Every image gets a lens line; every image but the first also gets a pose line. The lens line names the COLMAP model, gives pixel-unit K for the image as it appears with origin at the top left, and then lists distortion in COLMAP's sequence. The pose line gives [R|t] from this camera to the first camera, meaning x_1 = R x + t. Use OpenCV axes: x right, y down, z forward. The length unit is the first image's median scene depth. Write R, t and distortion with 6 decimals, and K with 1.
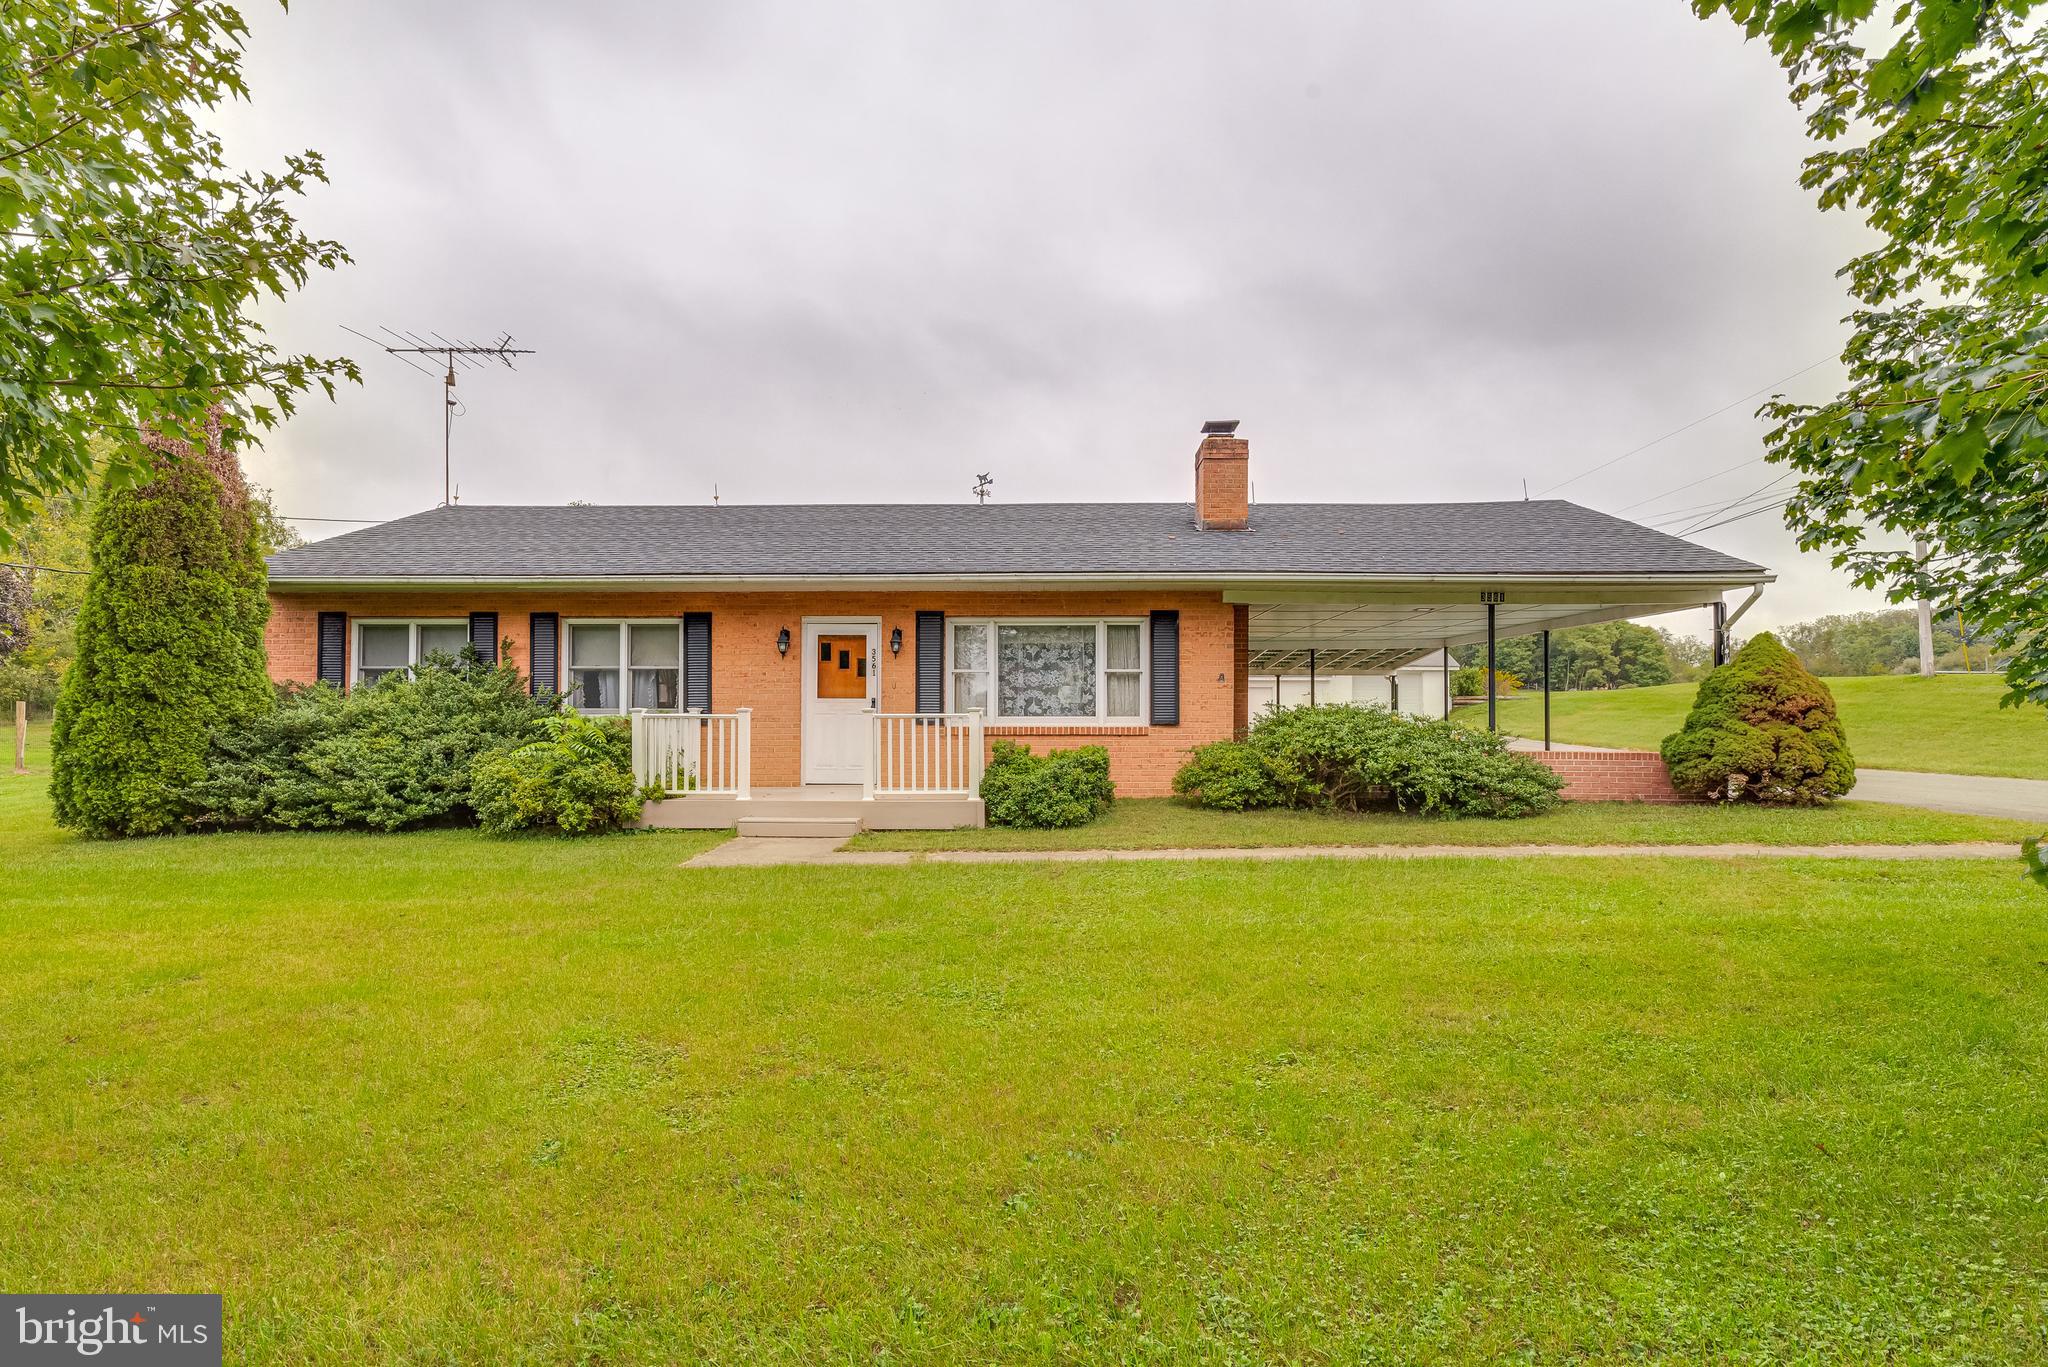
lens RADIAL K [[987.1, 0, 1026.1], [0, 987.1, 680.1], [0, 0, 1]] dist [-0.000692, 0.000067]
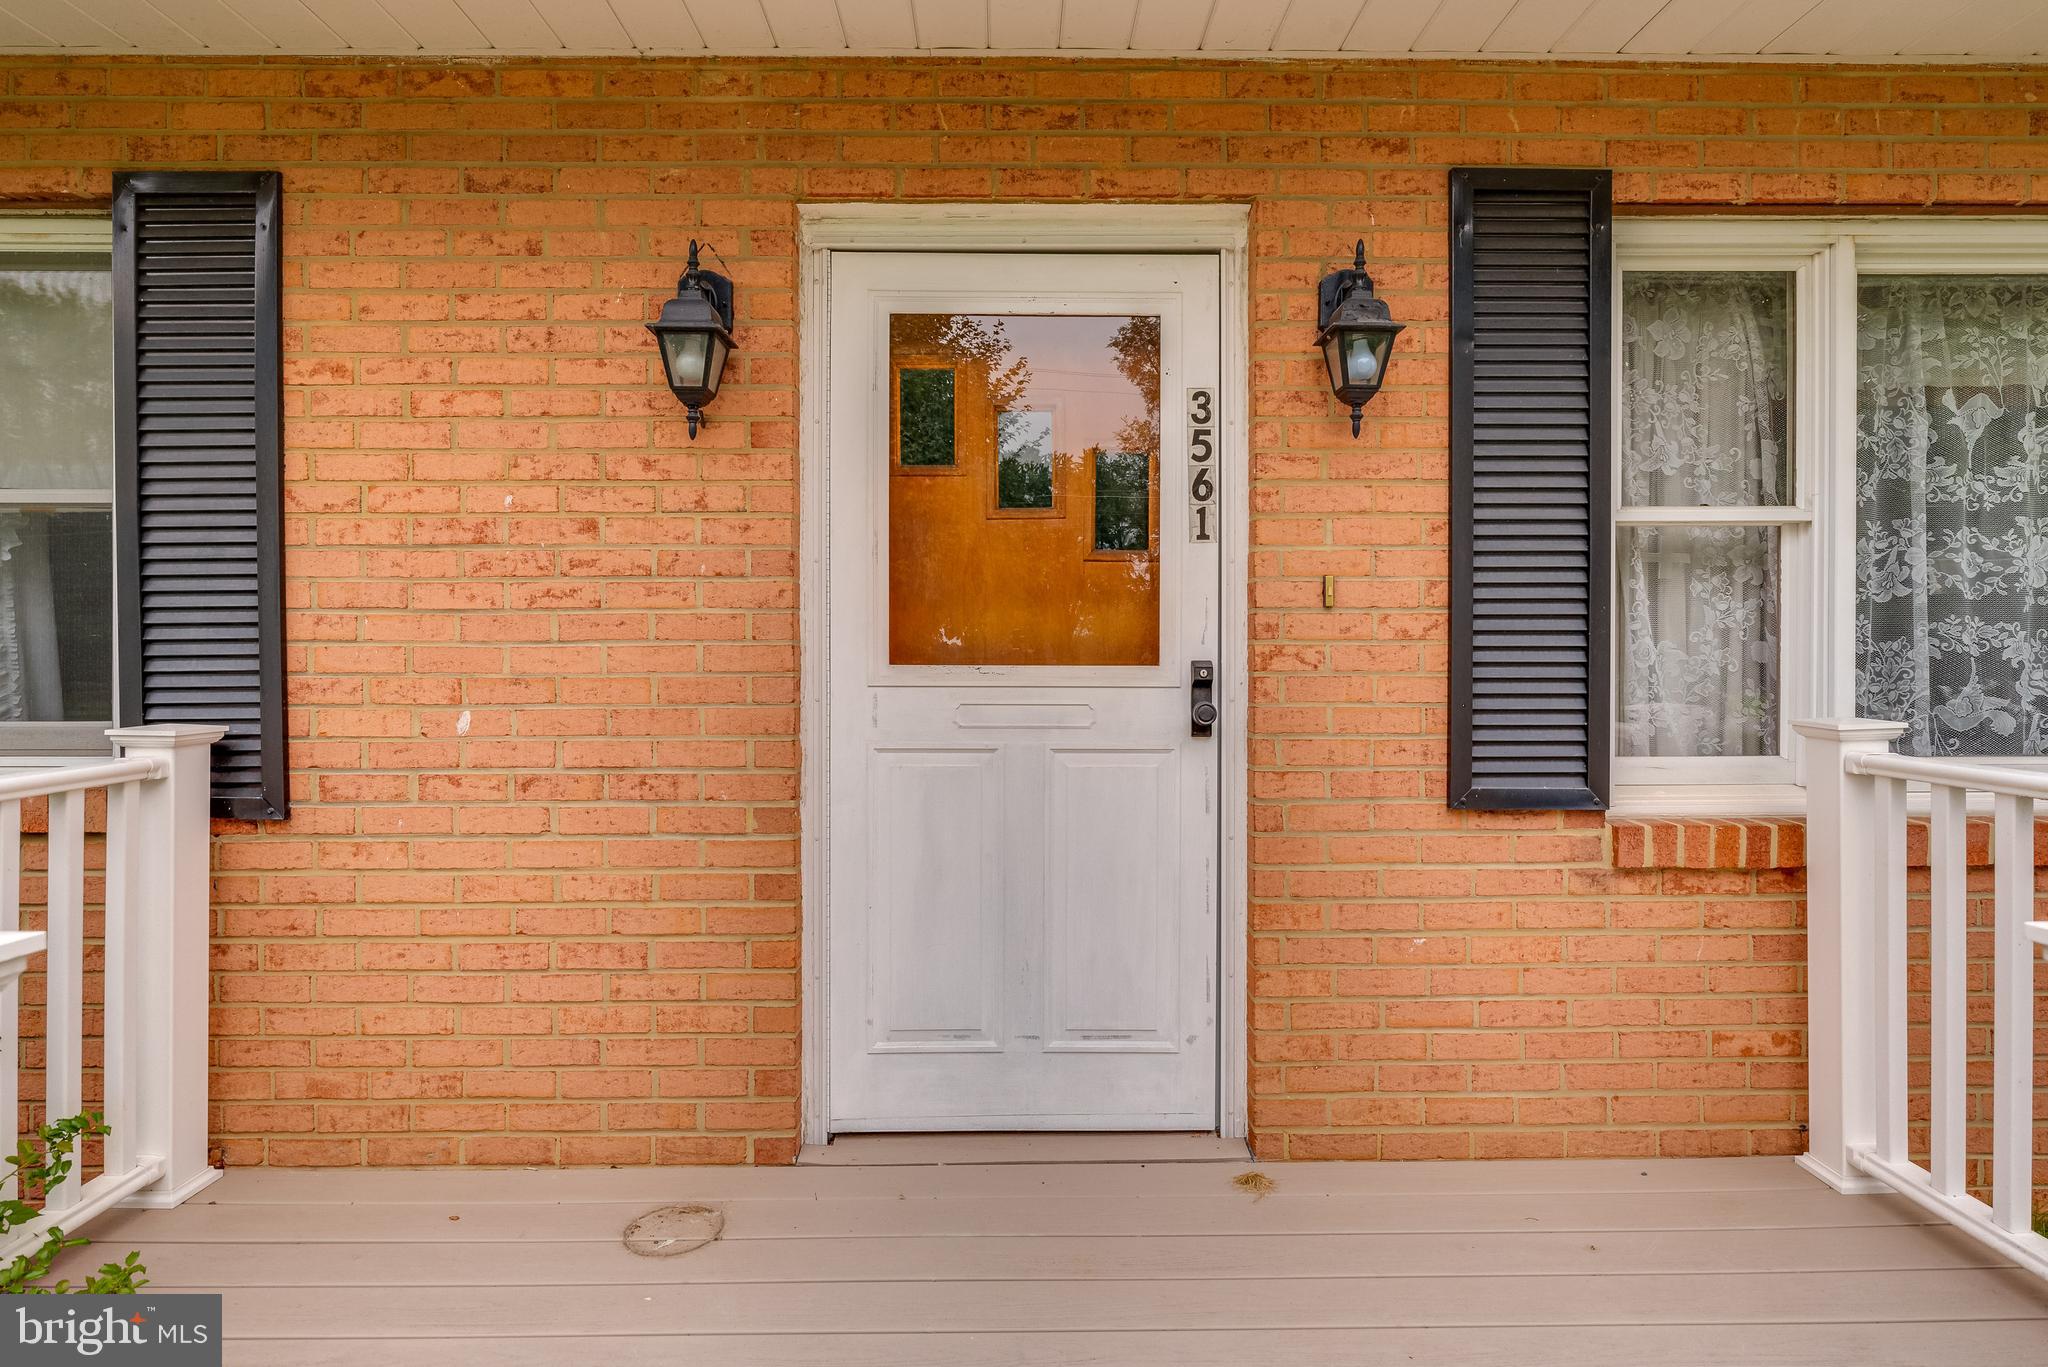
lens RADIAL K [[987.7, 0, 1019.7], [0, 987.7, 637.0], [0, 0, 1]] dist [0.000065, 0.000109]
pose [[0.999687, -0.002445, 0.024890, -0.195399], [0.001825, 0.999688, 0.024913, 0.009009], [-0.024943, -0.024860, 0.999380, 0.831734]]
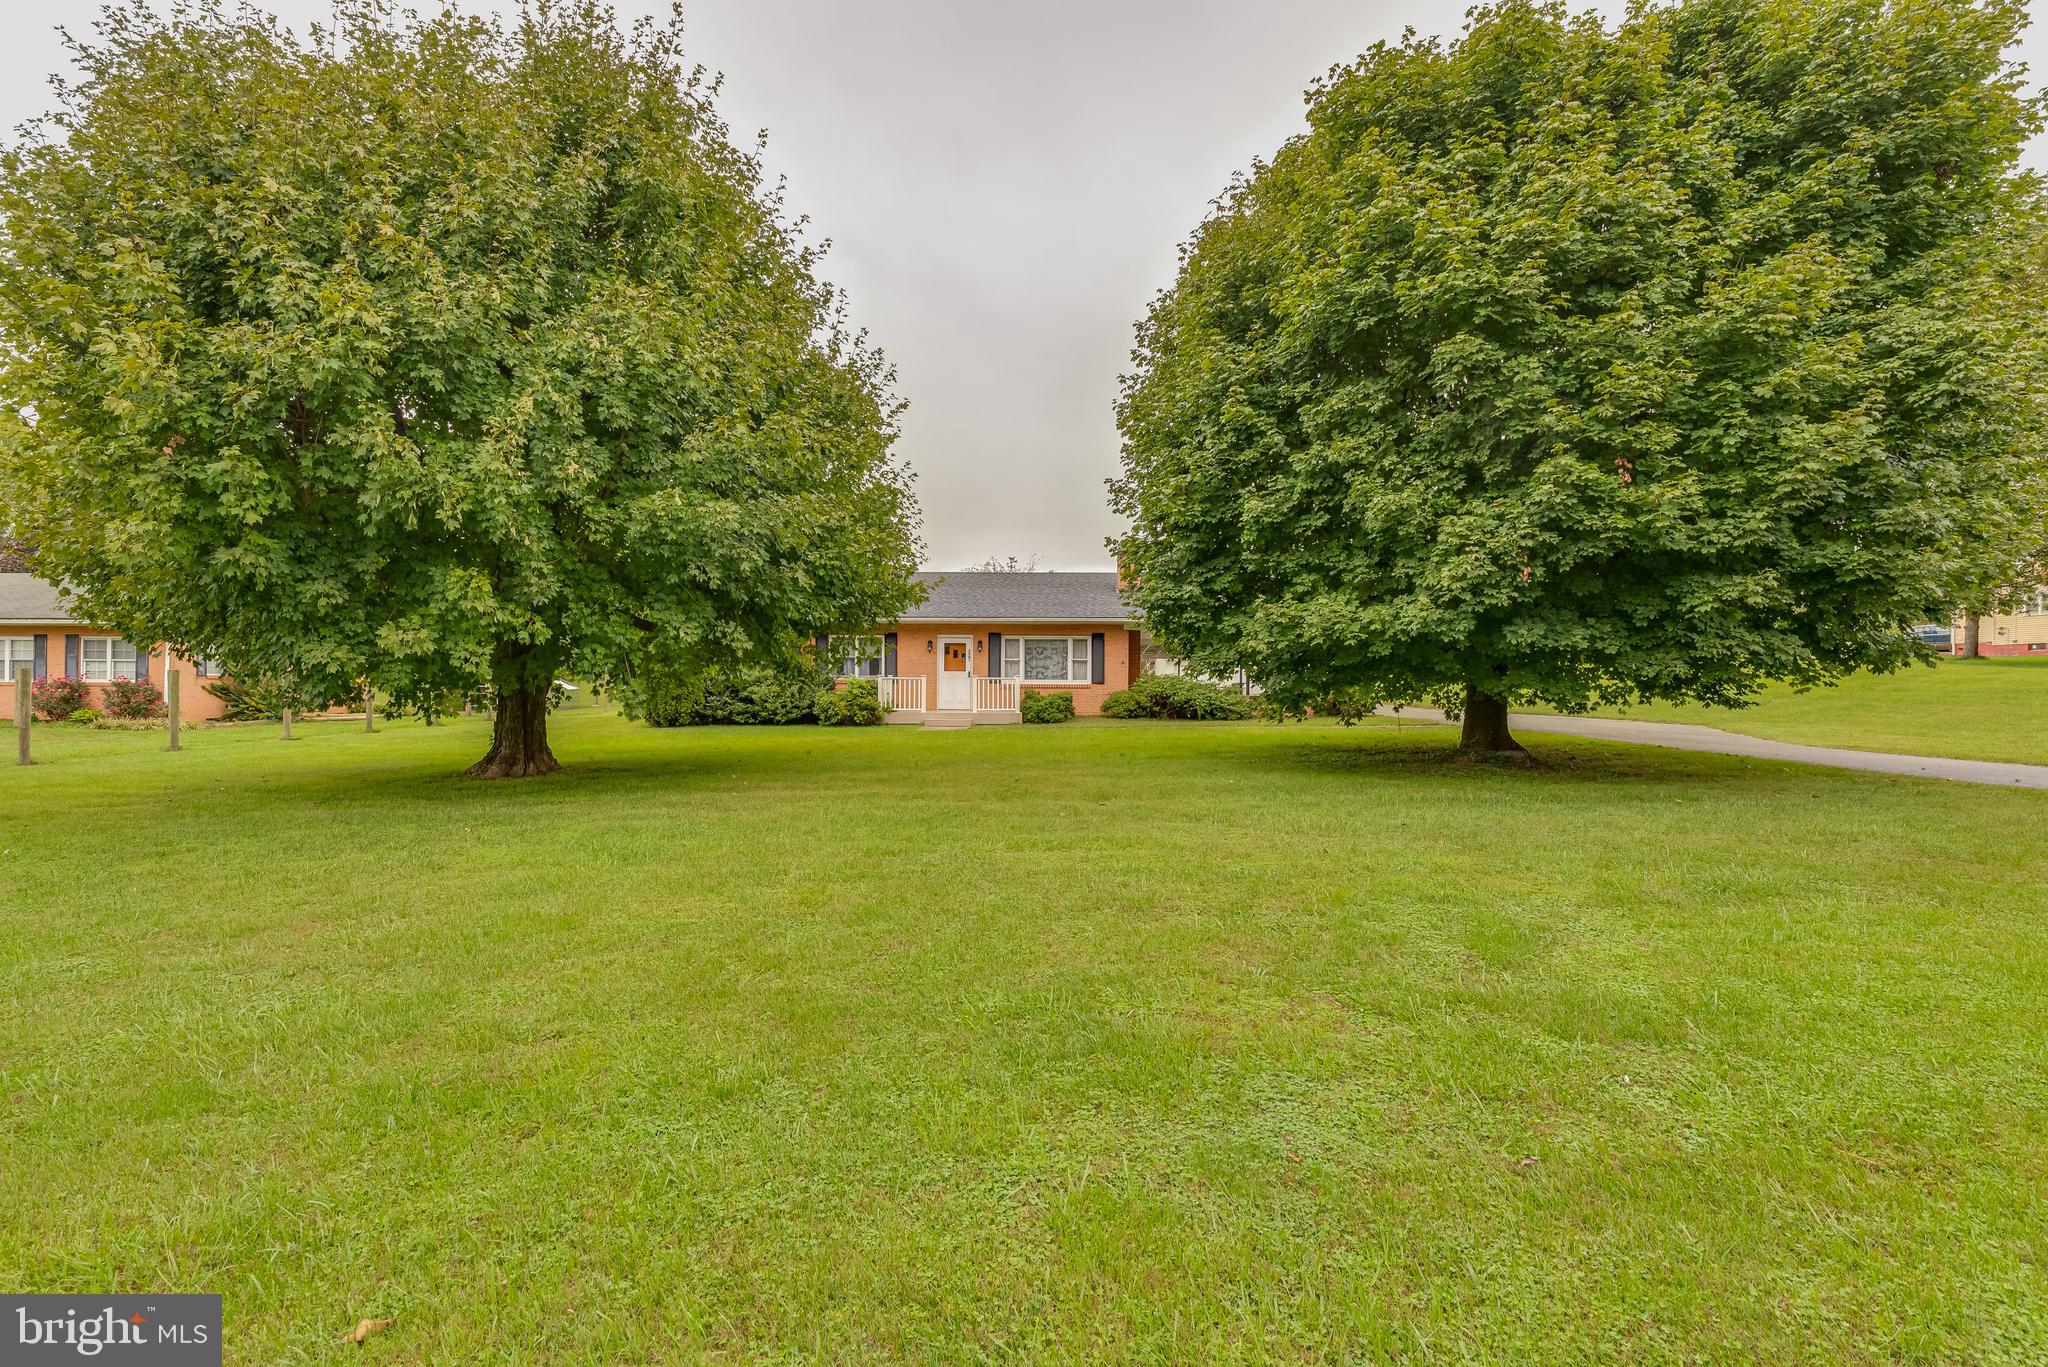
lens RADIAL K [[907.5, 0, 1024.0], [0, 907.5, 683.5], [0, 0, 1]] dist [-0.000113, 0.000008]
pose [[0.999878, 0.003777, 0.015129, -0.061749], [-0.004242, 0.999517, 0.030795, -0.018088], [-0.015005, -0.030856, 0.999411, -1.088304]]
